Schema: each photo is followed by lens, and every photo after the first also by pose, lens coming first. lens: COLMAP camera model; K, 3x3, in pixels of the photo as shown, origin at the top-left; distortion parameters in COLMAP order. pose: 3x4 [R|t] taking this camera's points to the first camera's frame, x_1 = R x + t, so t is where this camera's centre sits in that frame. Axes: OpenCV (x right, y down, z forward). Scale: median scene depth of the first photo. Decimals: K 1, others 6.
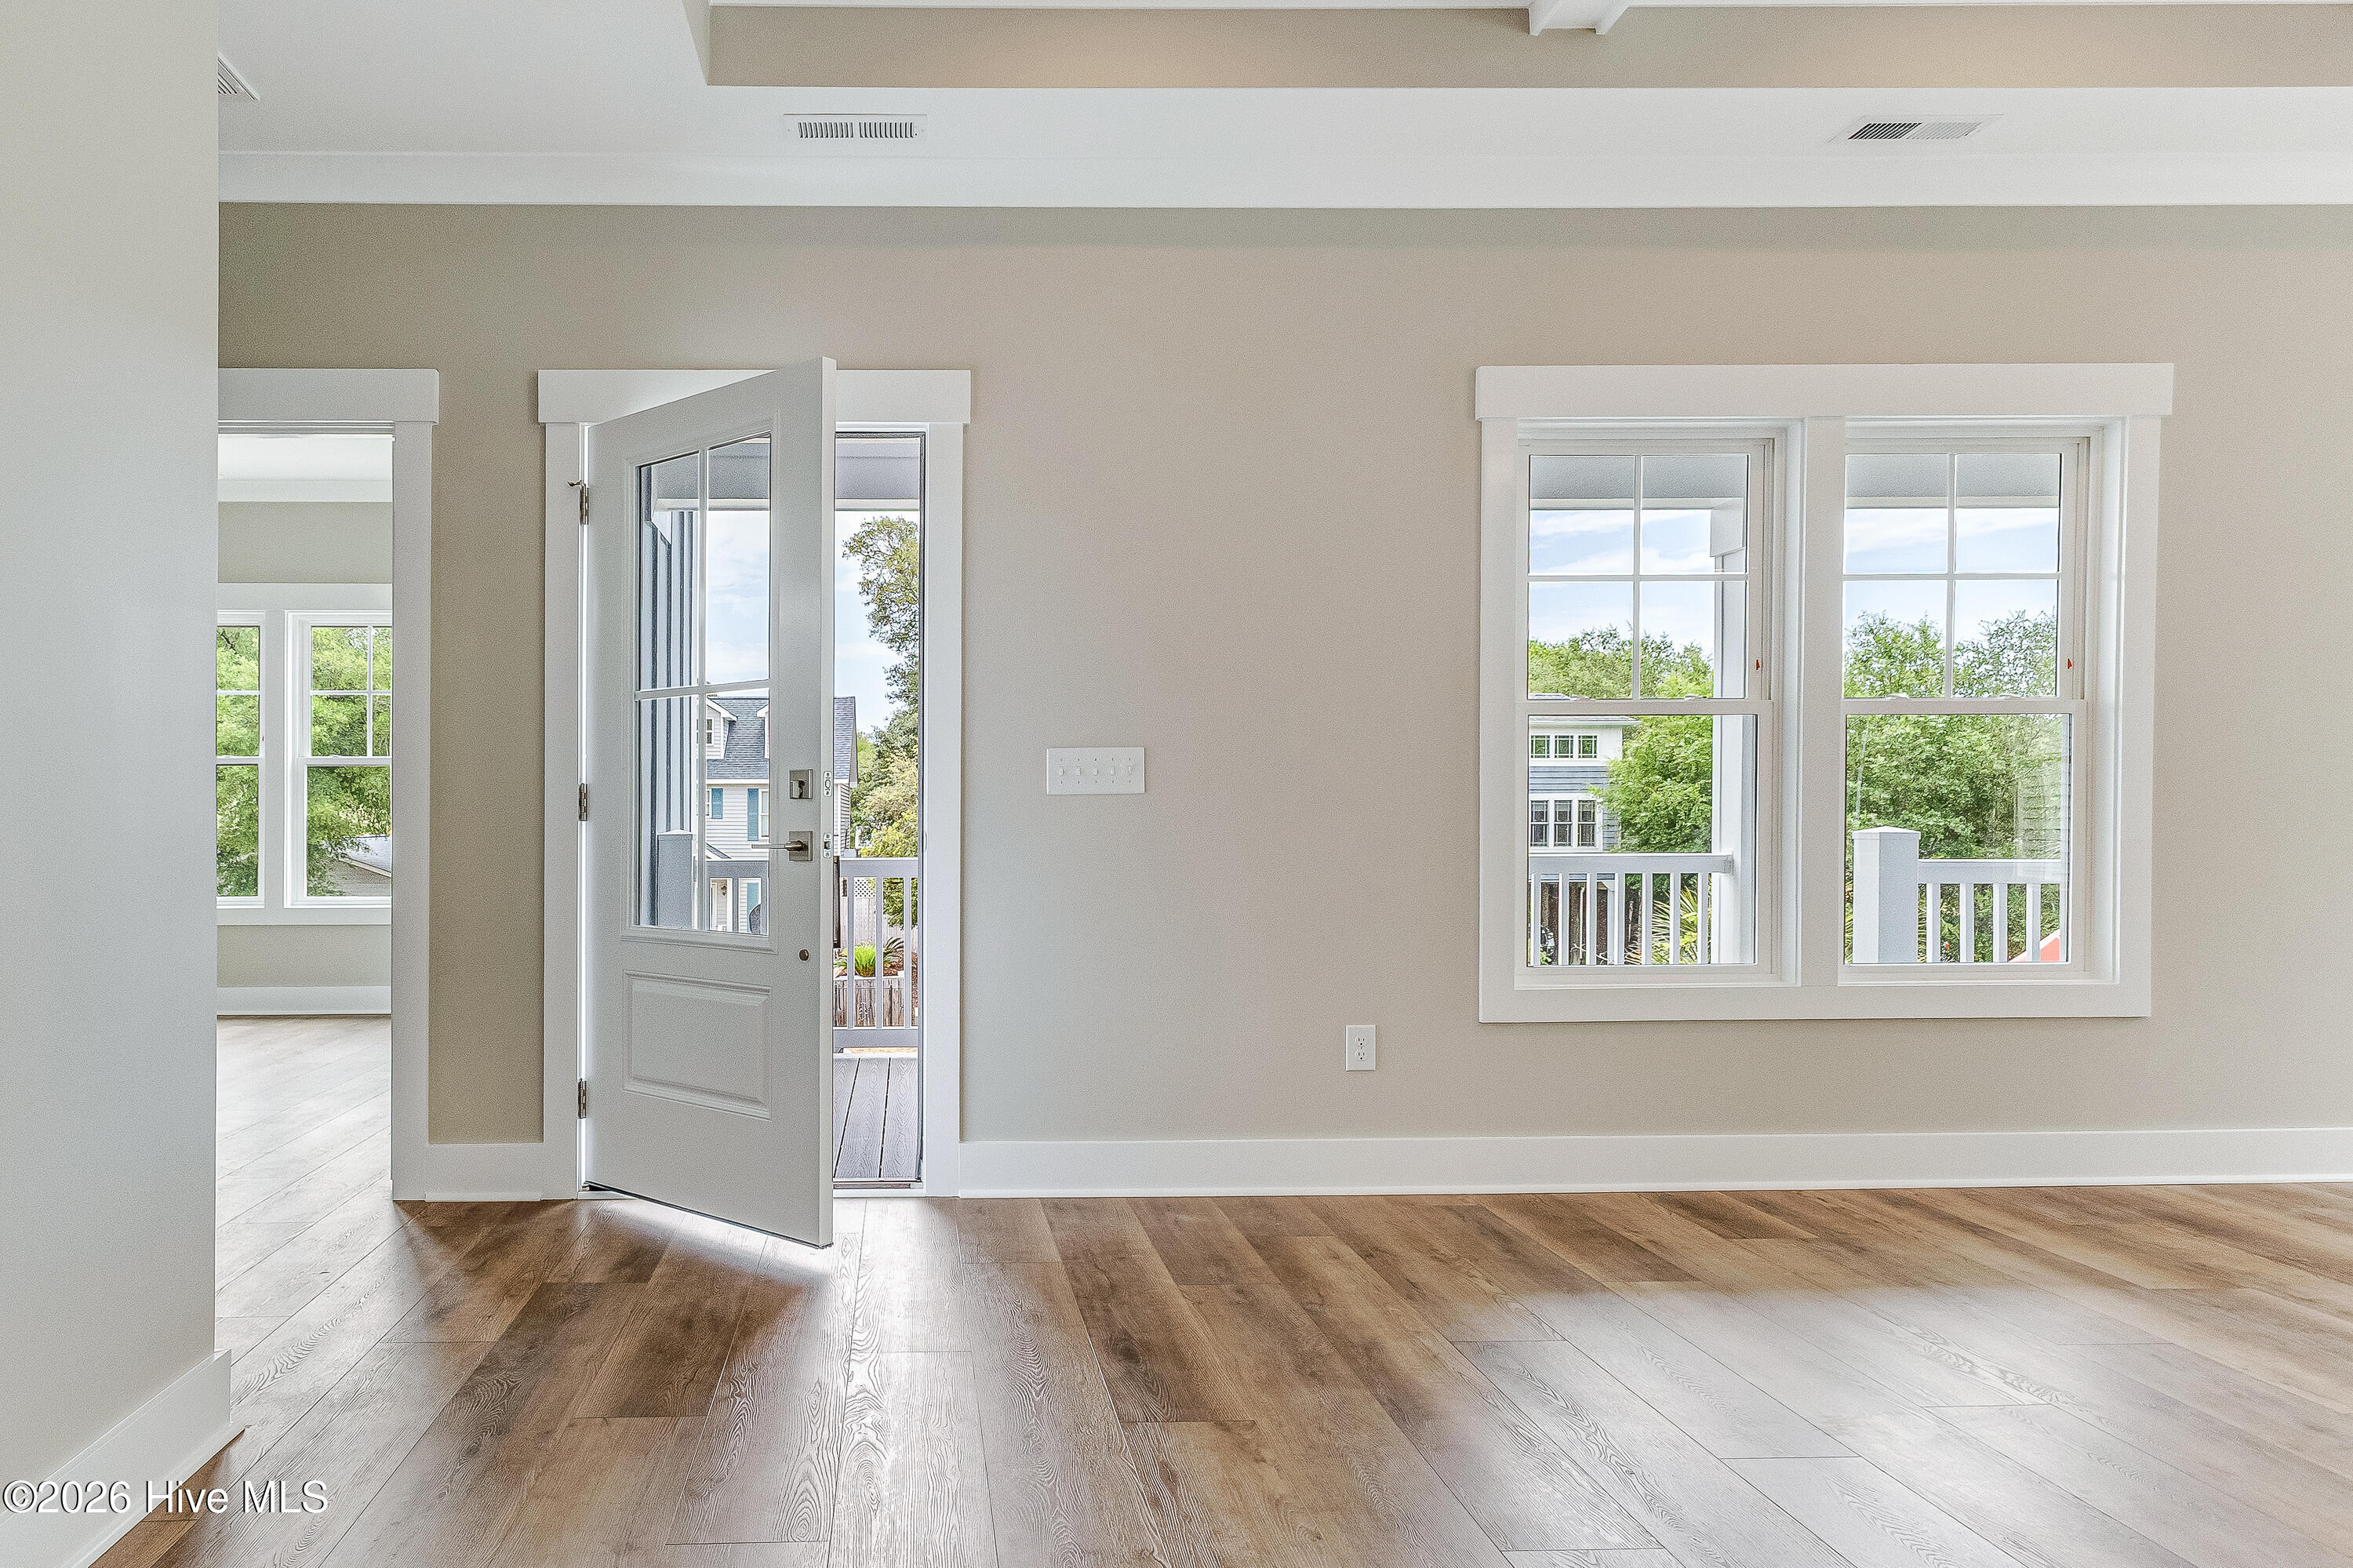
lens RADIAL K [[1488.9, 0, 981.2], [0, 1488.9, 786.4], [0, 0, 1]] dist [-0.003814, -0.000936]
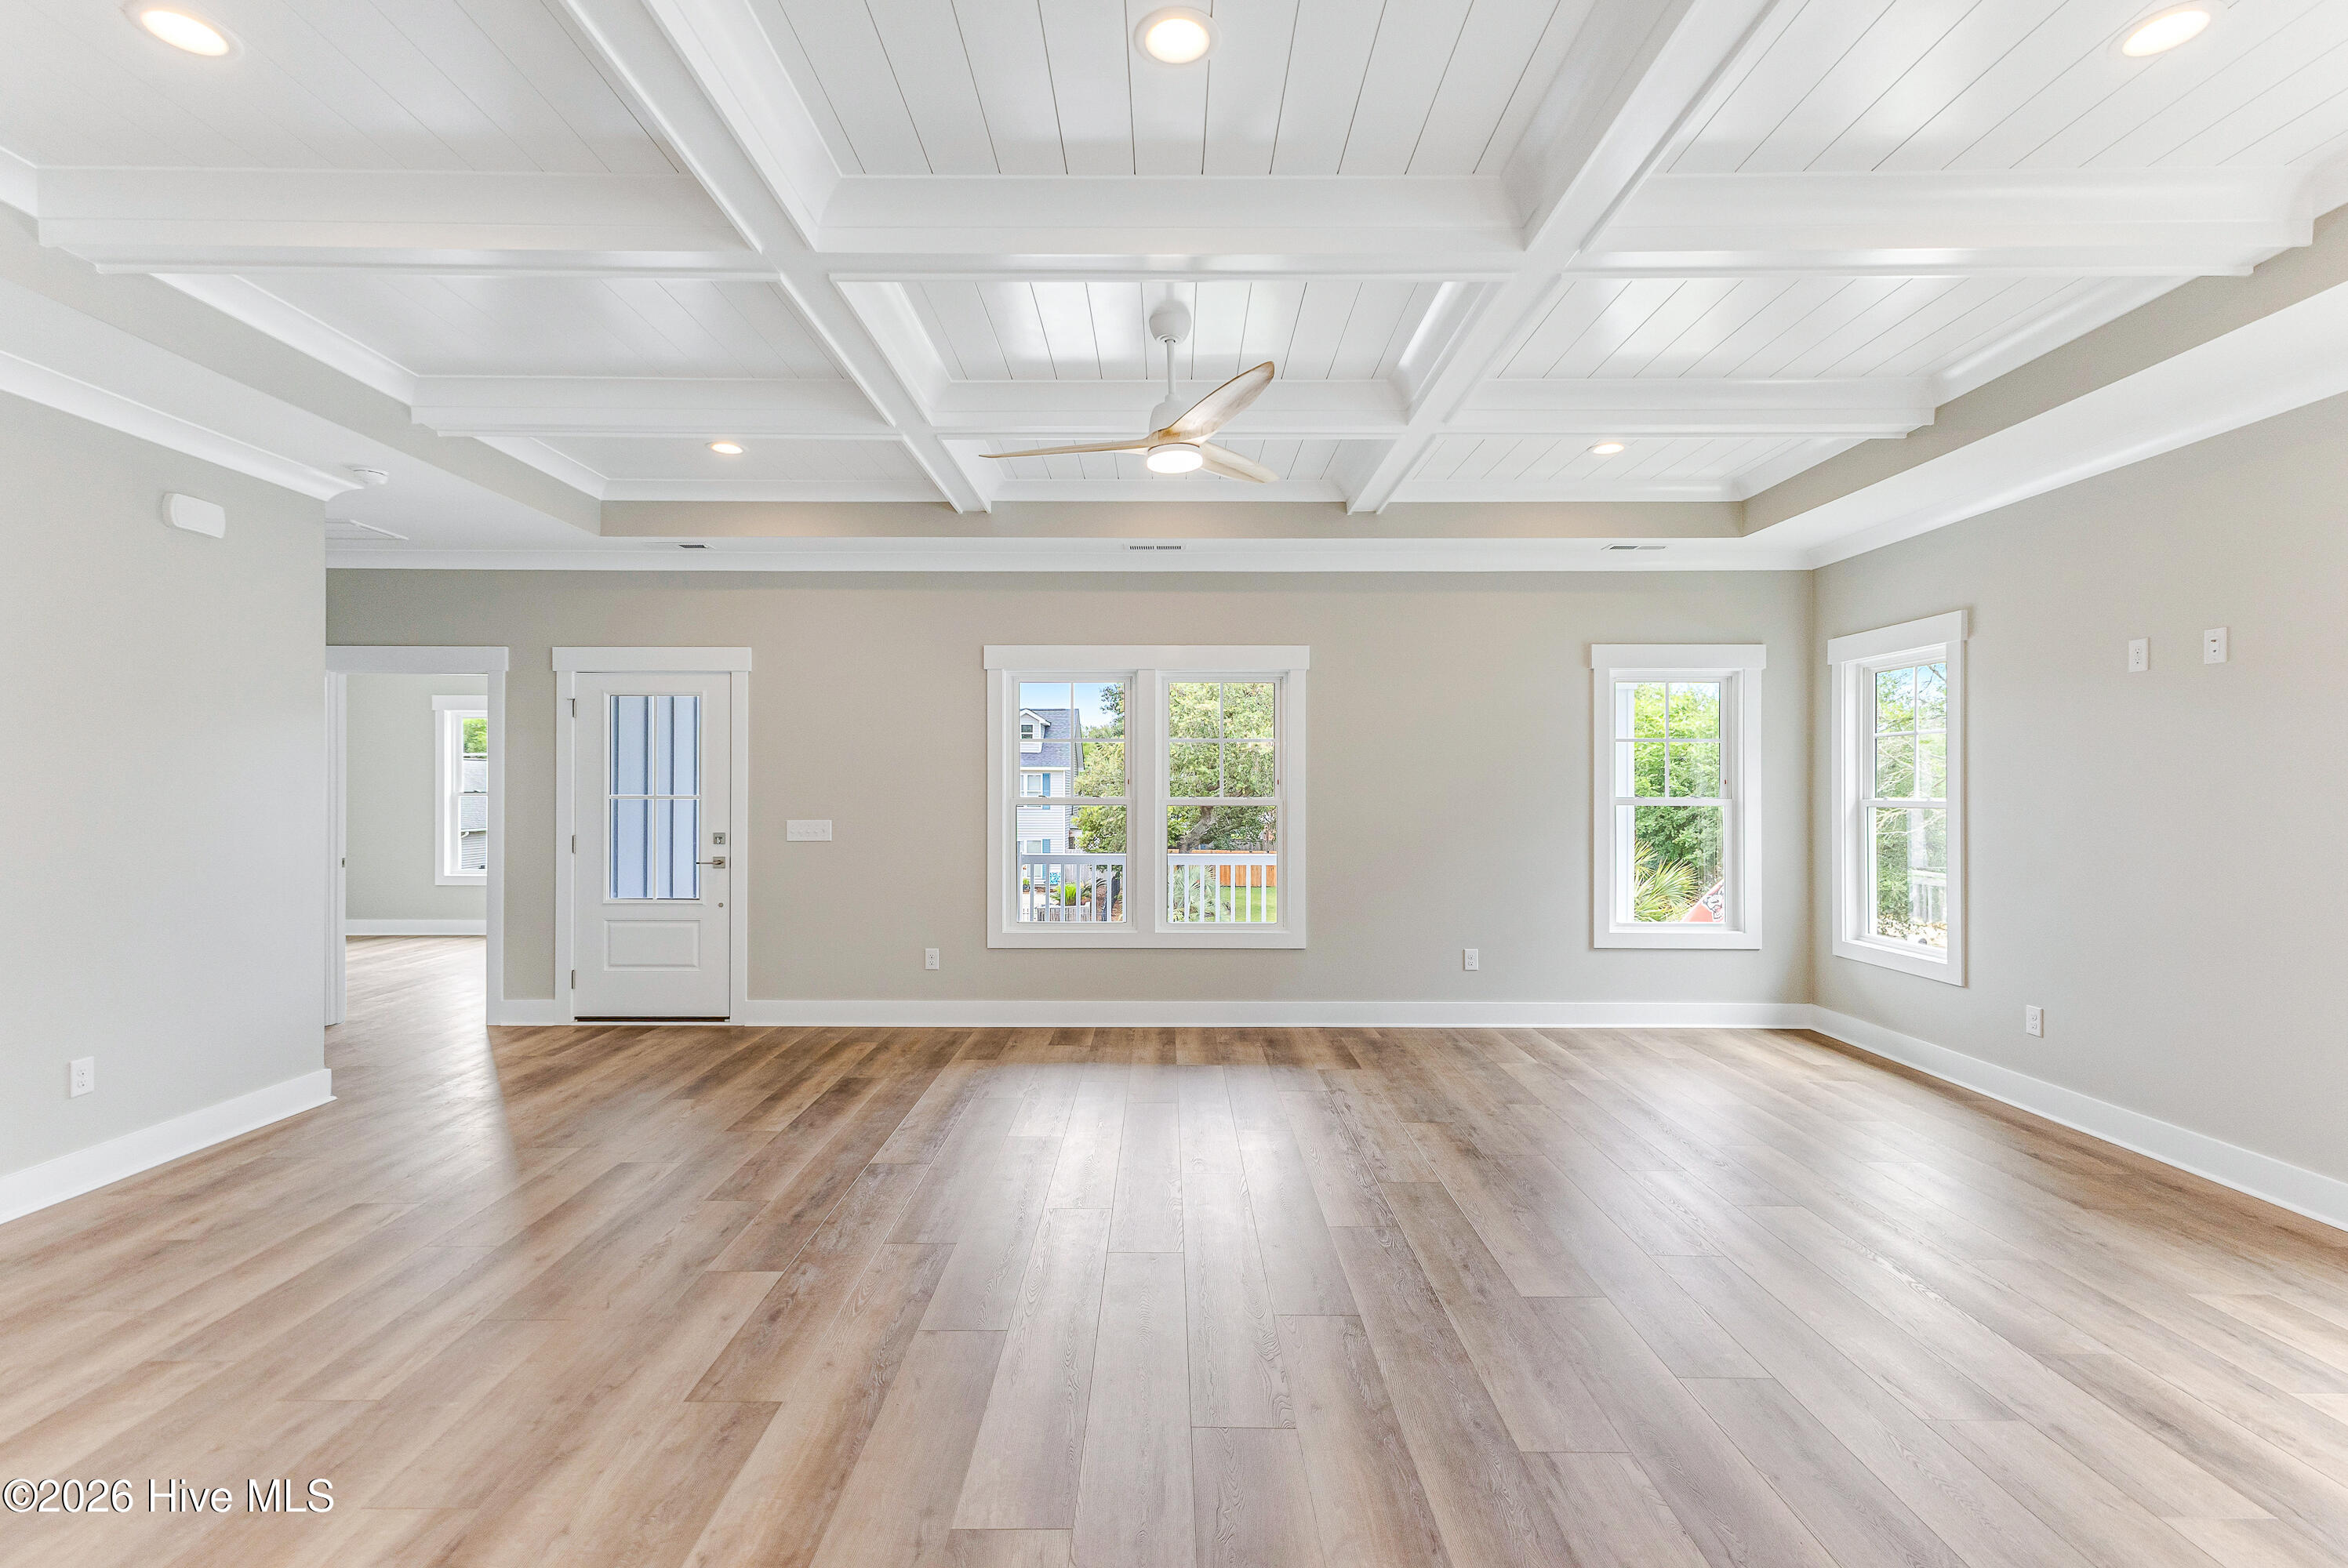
lens RADIAL K [[1061.7, 0, 1174.0], [0, 1061.7, 784.0], [0, 0, 1]] dist [0.014080, -0.000625]
pose [[0.999555, 0.003593, -0.029611, 0.654393], [-0.003243, 0.999924, 0.011883, -0.099536], [0.029652, -0.011781, 0.999491, -0.536220]]
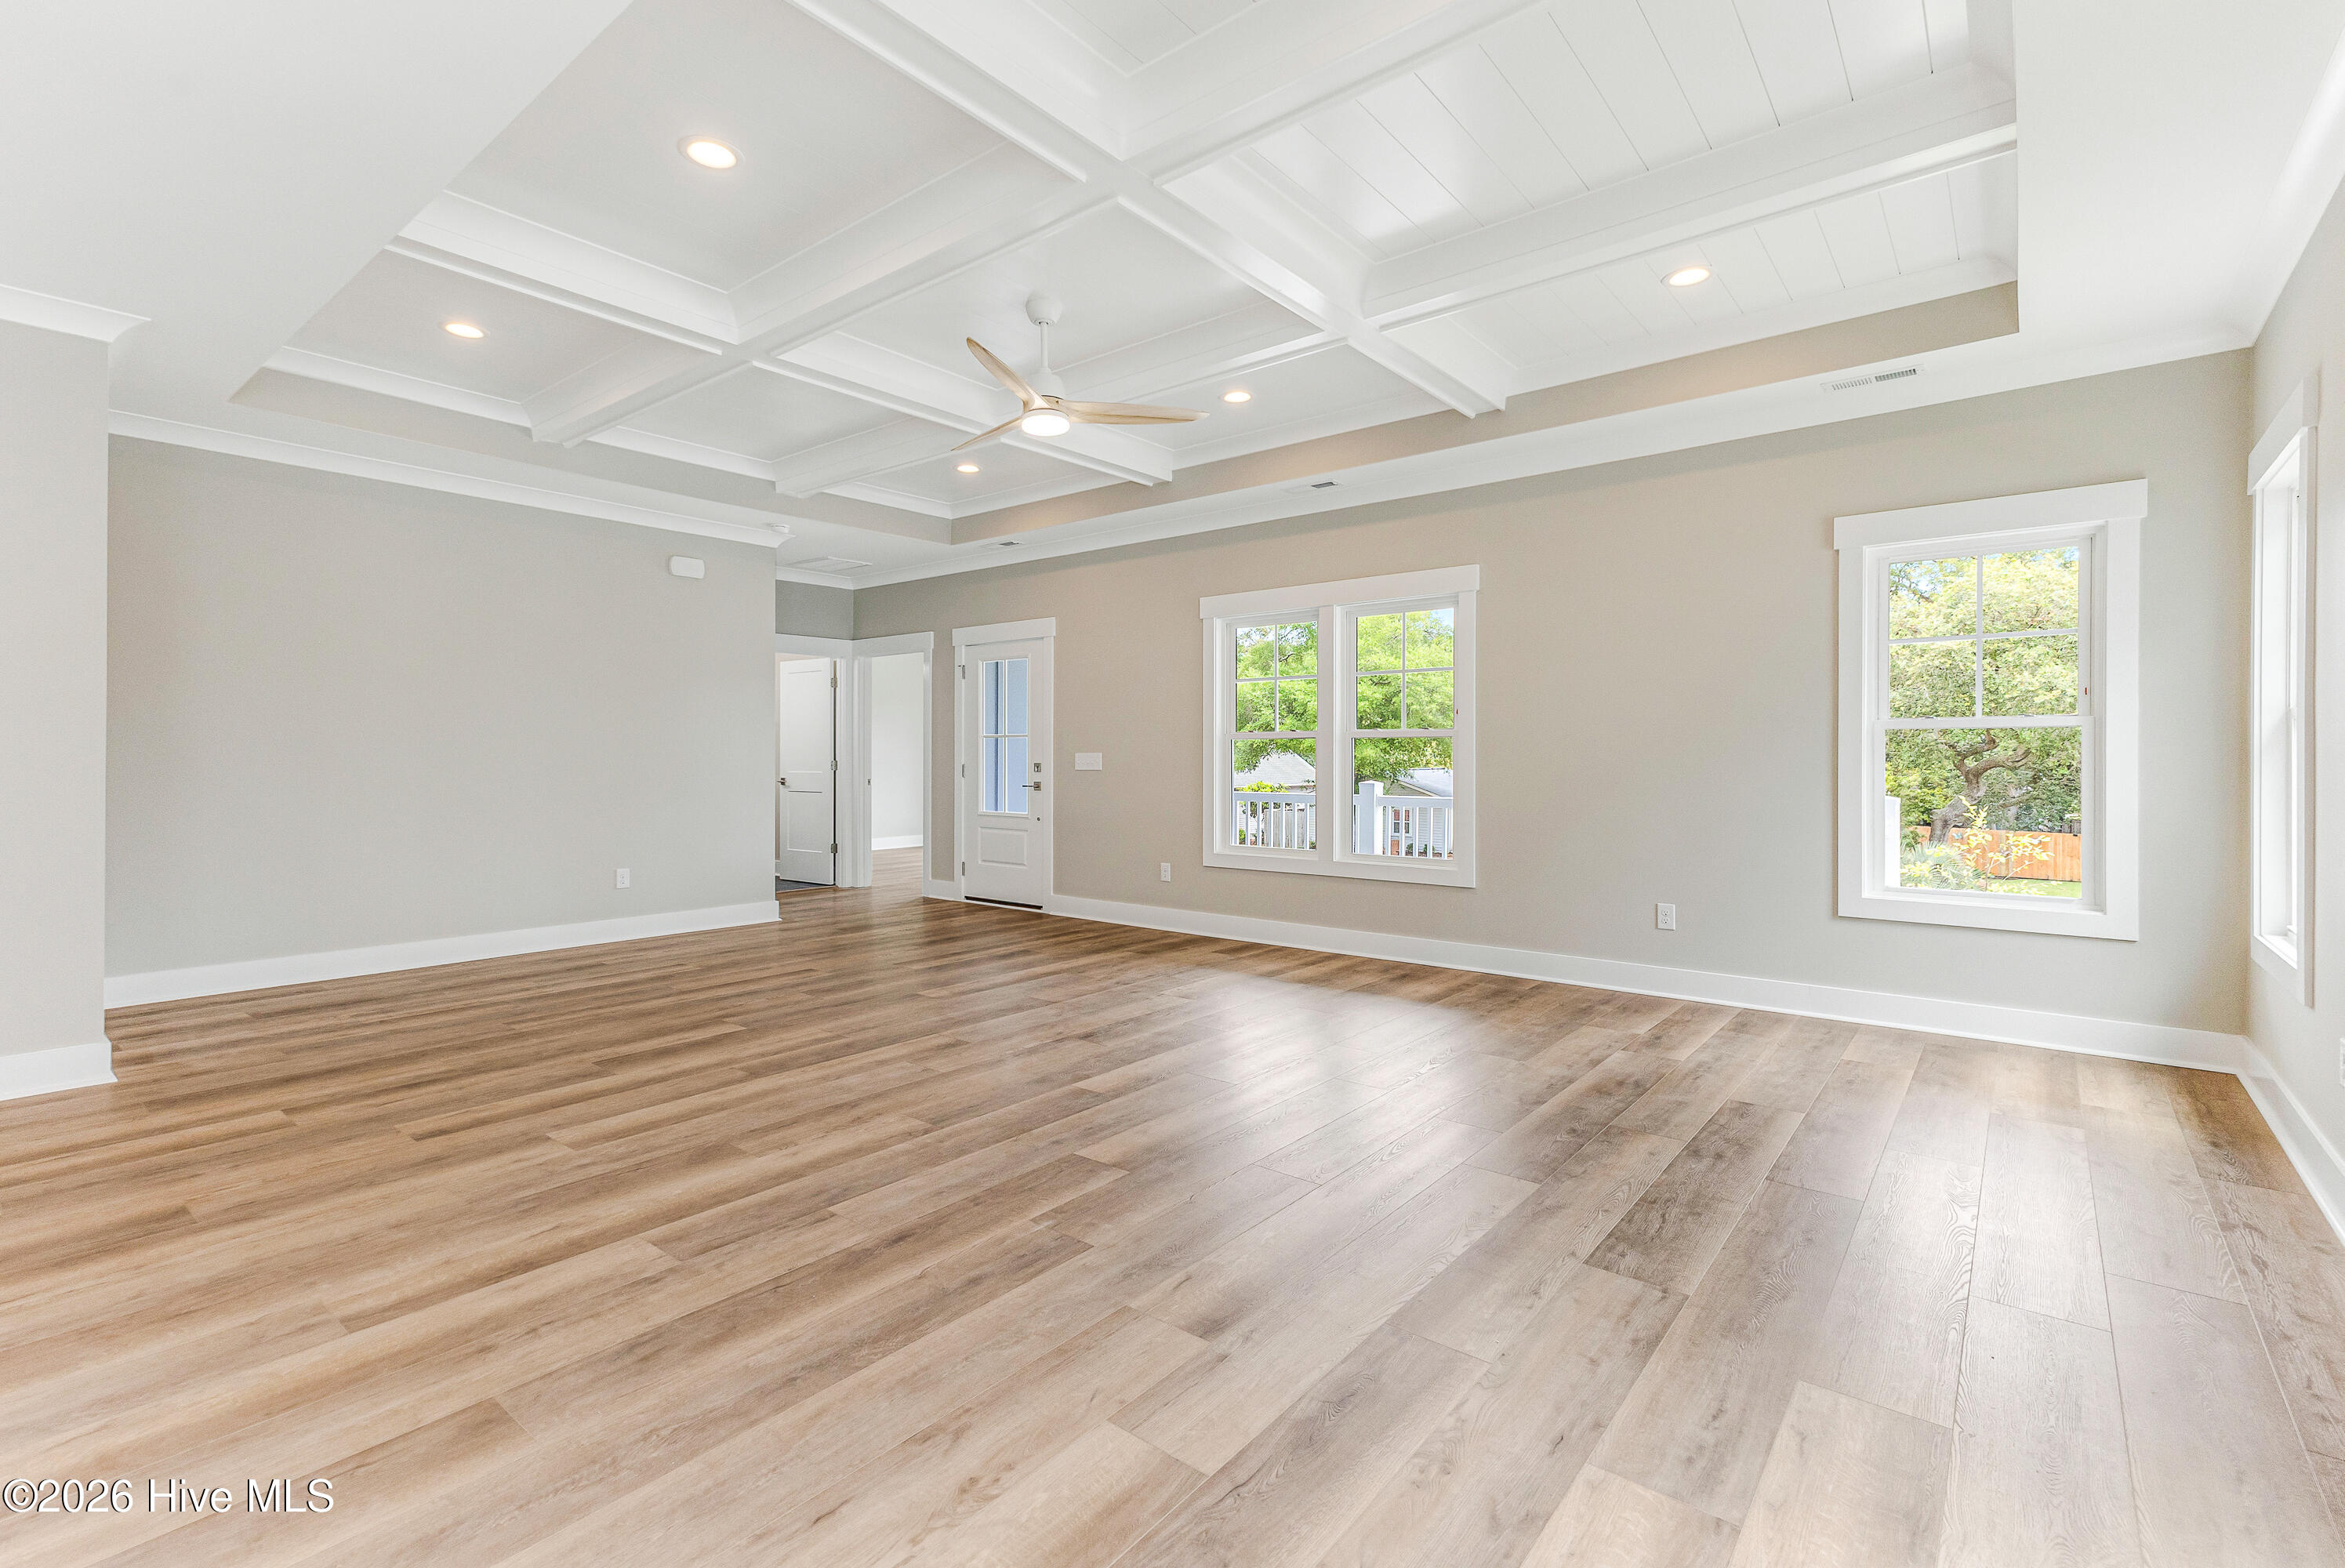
lens RADIAL K [[1059.2, 0, 1174.3], [0, 1059.2, 763.2], [0, 0, 1]] dist [0.012002, -0.000167]
pose [[0.754636, 0.004995, -0.656124, 1.440882], [0.009684, 0.999777, 0.018749, -0.042883], [0.656072, -0.020502, 0.754420, -0.341188]]
